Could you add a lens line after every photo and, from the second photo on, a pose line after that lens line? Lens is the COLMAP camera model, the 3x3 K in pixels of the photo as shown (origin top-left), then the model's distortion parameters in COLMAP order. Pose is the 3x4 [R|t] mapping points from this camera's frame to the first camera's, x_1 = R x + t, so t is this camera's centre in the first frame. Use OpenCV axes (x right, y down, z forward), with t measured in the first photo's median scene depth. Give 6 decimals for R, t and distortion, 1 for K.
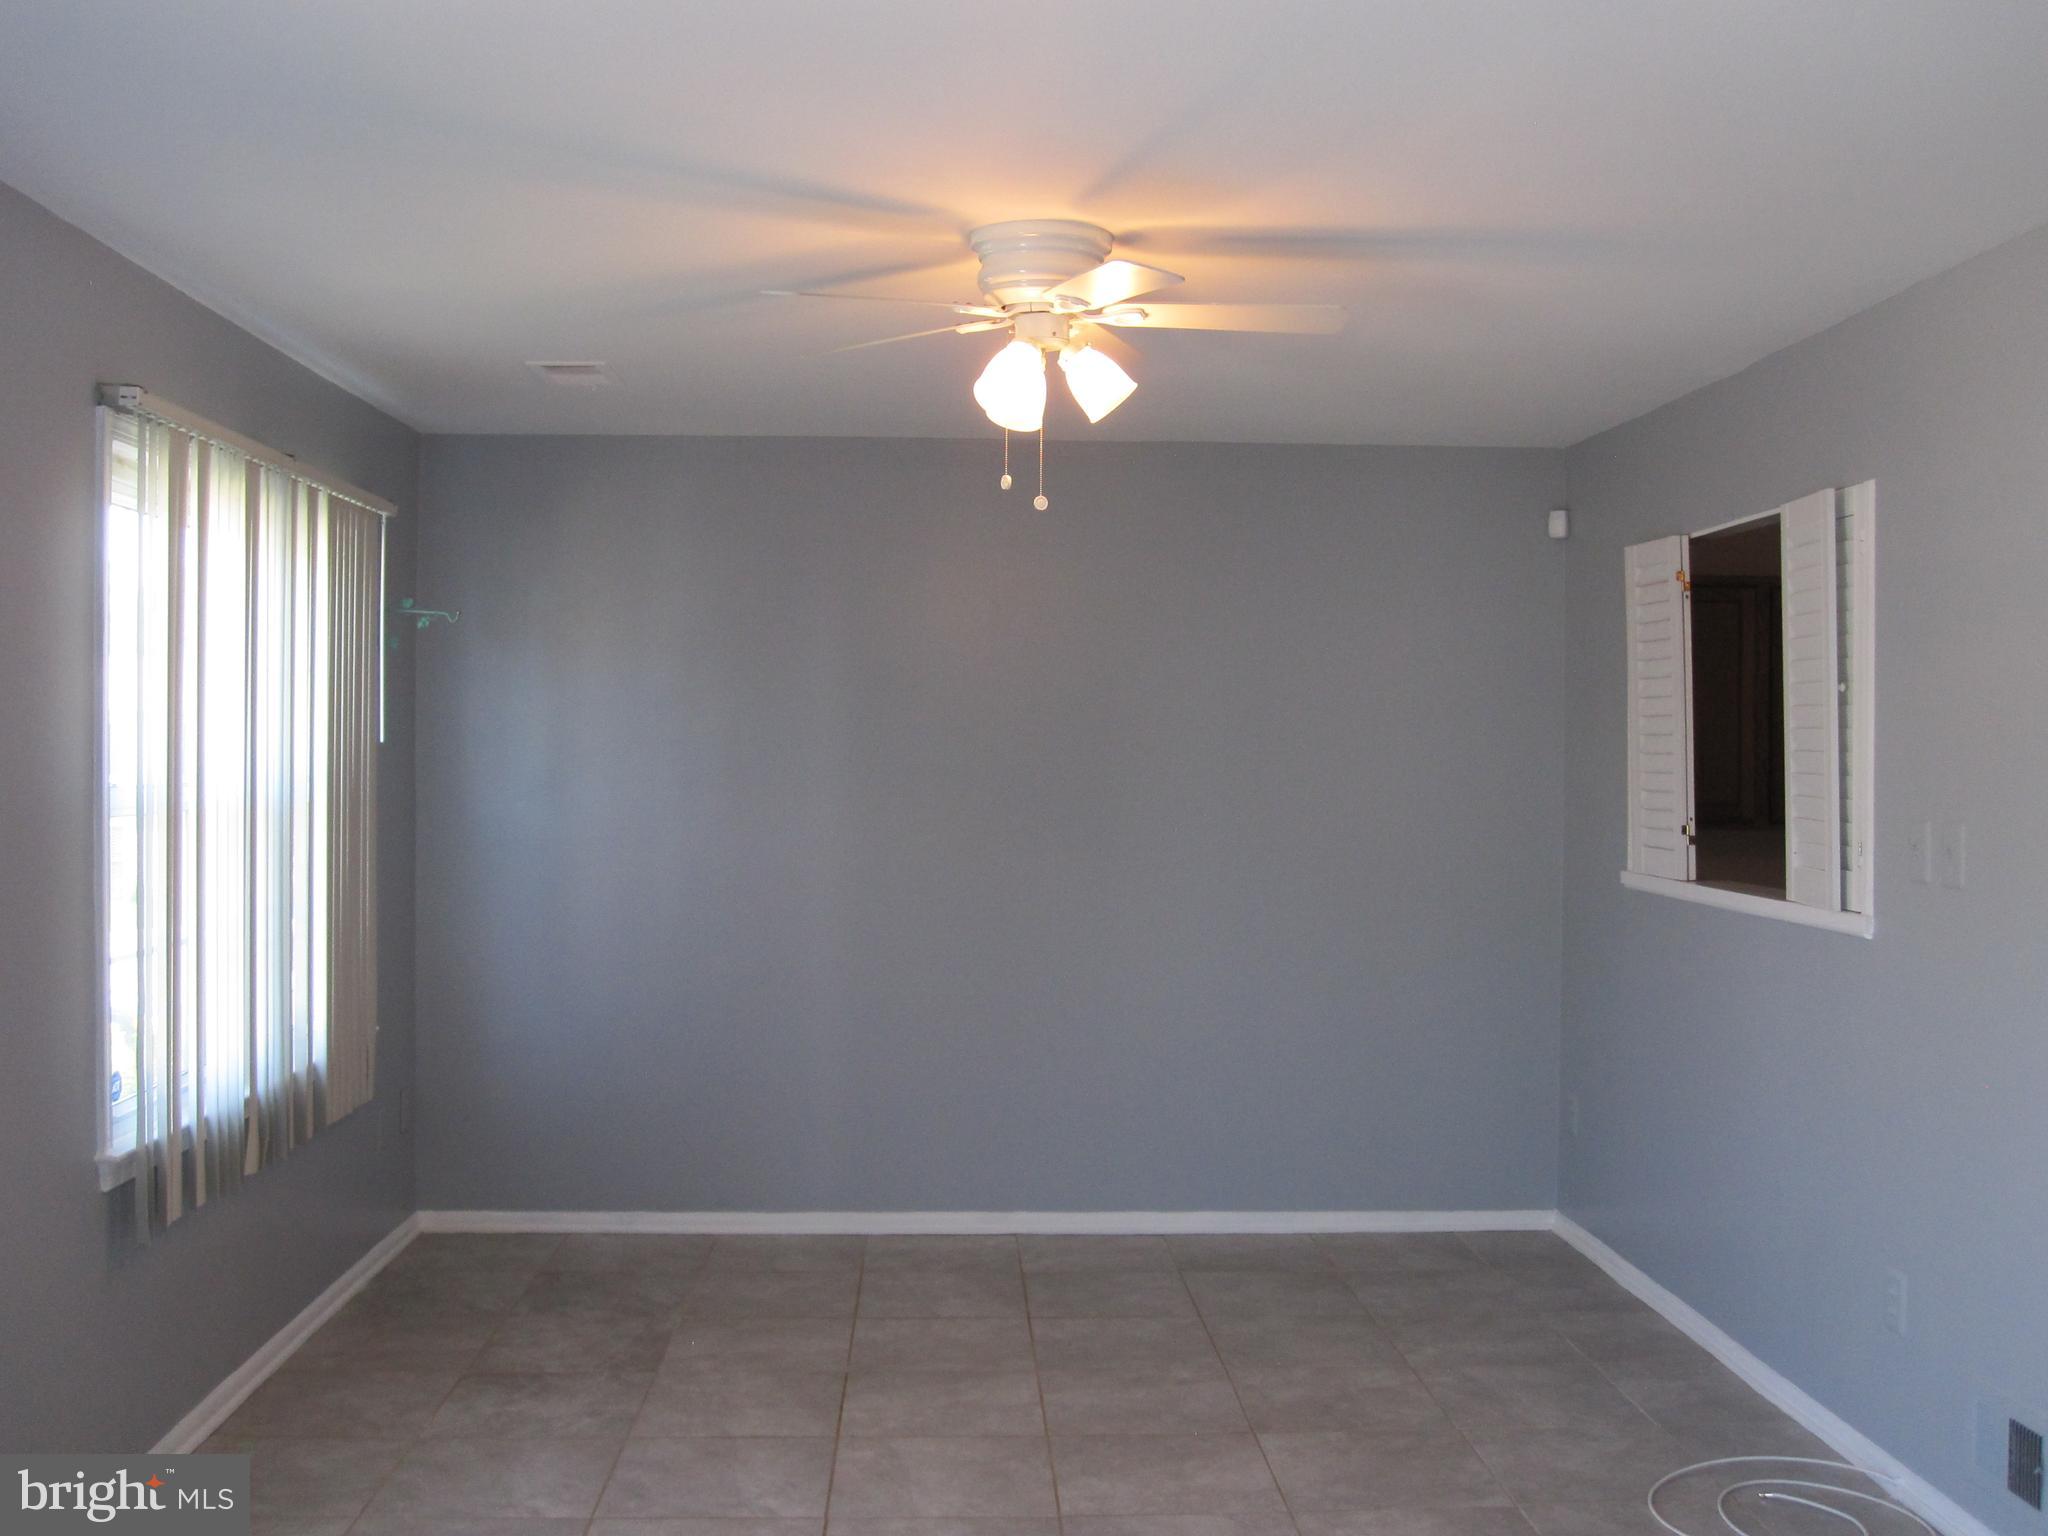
lens RADIAL K [[1990.5, 0, 1031.3], [0, 1990.5, 756.2], [0, 0, 1]] dist [-0.064842, 0.000000]
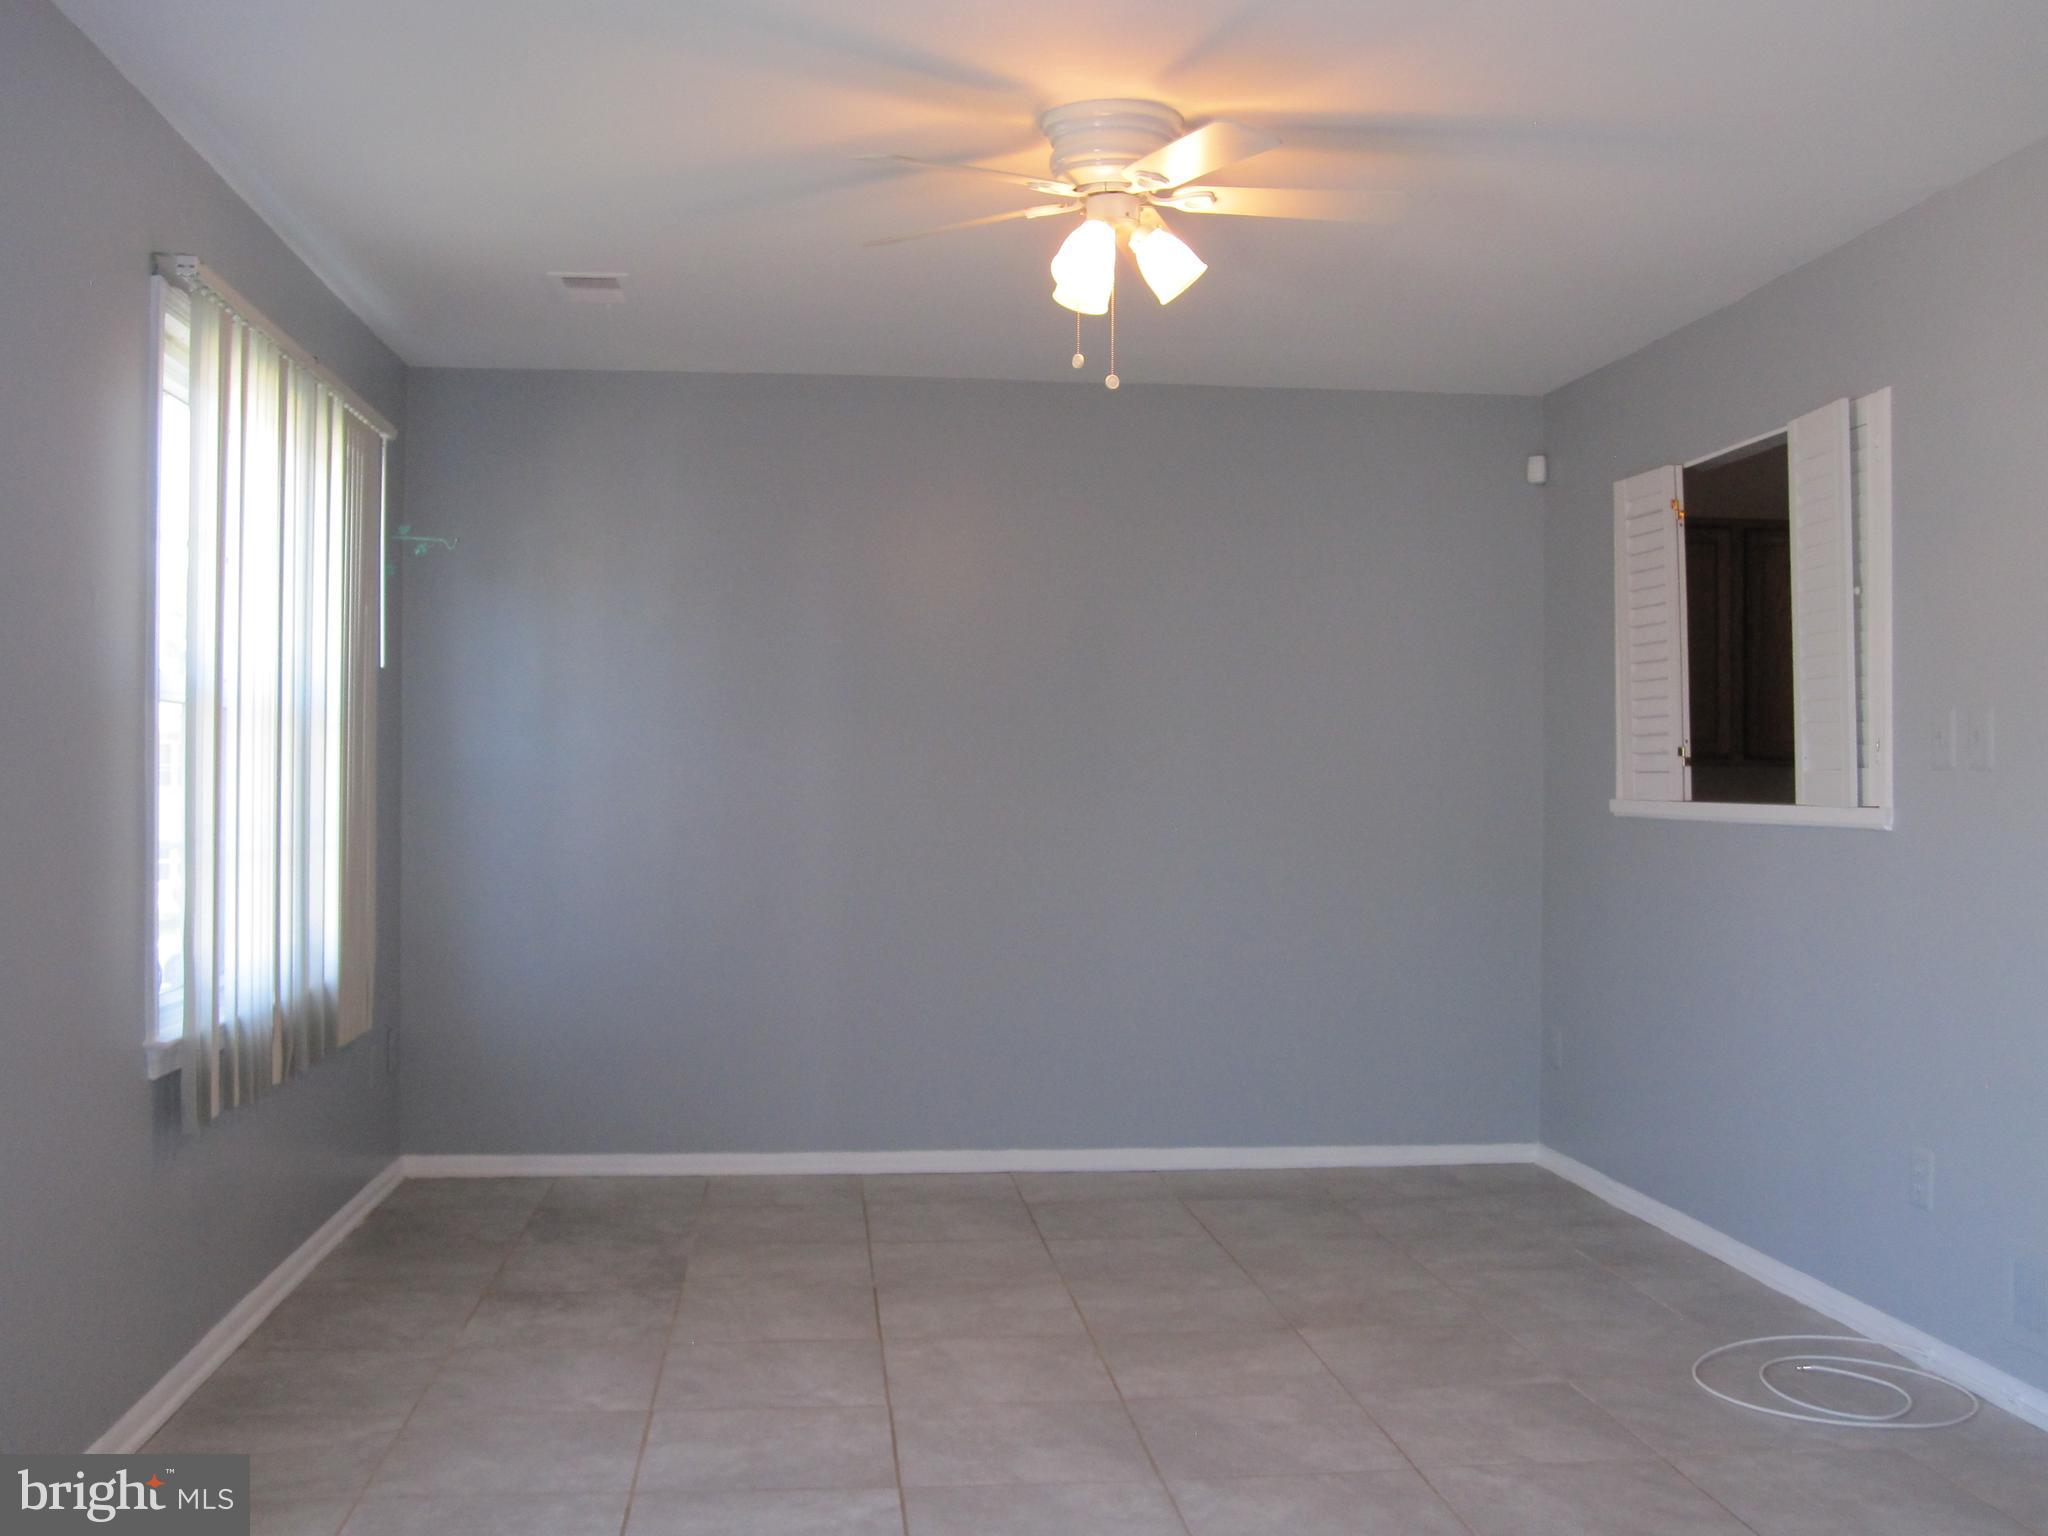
lens RADIAL K [[1990.5, 0, 1030.5], [0, 1990.5, 761.2], [0, 0, 1]] dist [-0.064842, 0.000000]
pose [[0.998163, -0.000880, 0.060583, -0.079130], [0.001583, 0.999932, -0.011557, 0.062323], [-0.060569, 0.011632, 0.998096, -0.002923]]
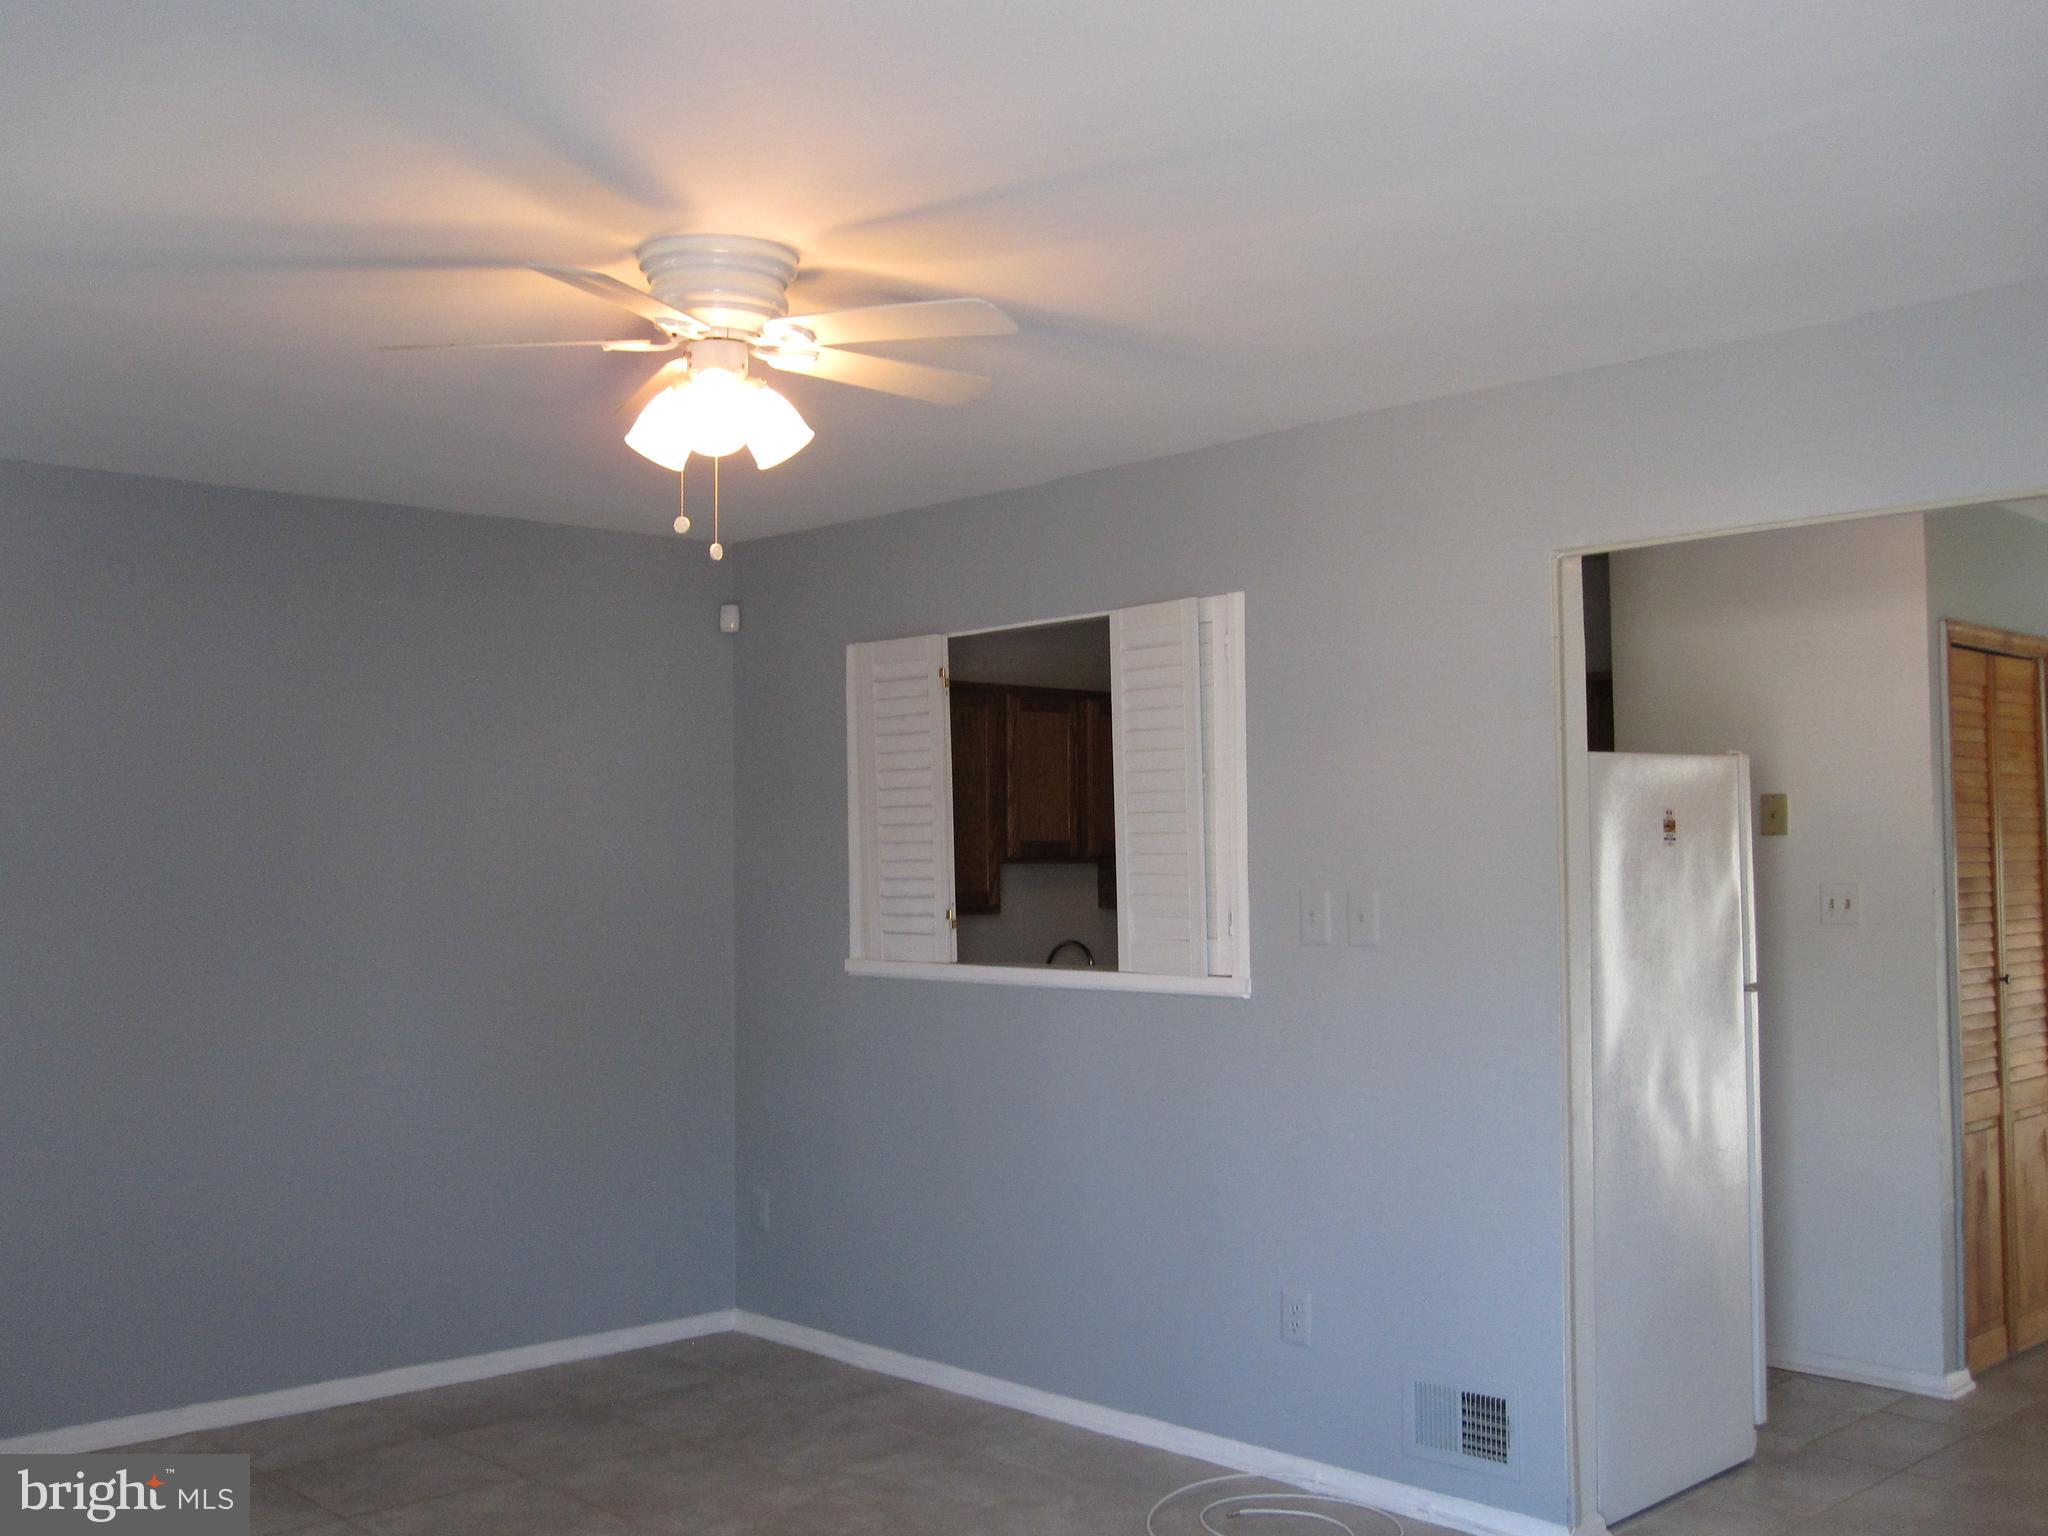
lens RADIAL K [[1990.5, 0, 1042.9], [0, 1990.5, 768.1], [0, 0, 1]] dist [-0.064842, 0.000000]
pose [[0.758876, 0.016041, 0.651038, -0.372160], [0.017757, 0.998815, -0.045309, 0.009714], [-0.650994, 0.045944, 0.757692, 0.190428]]
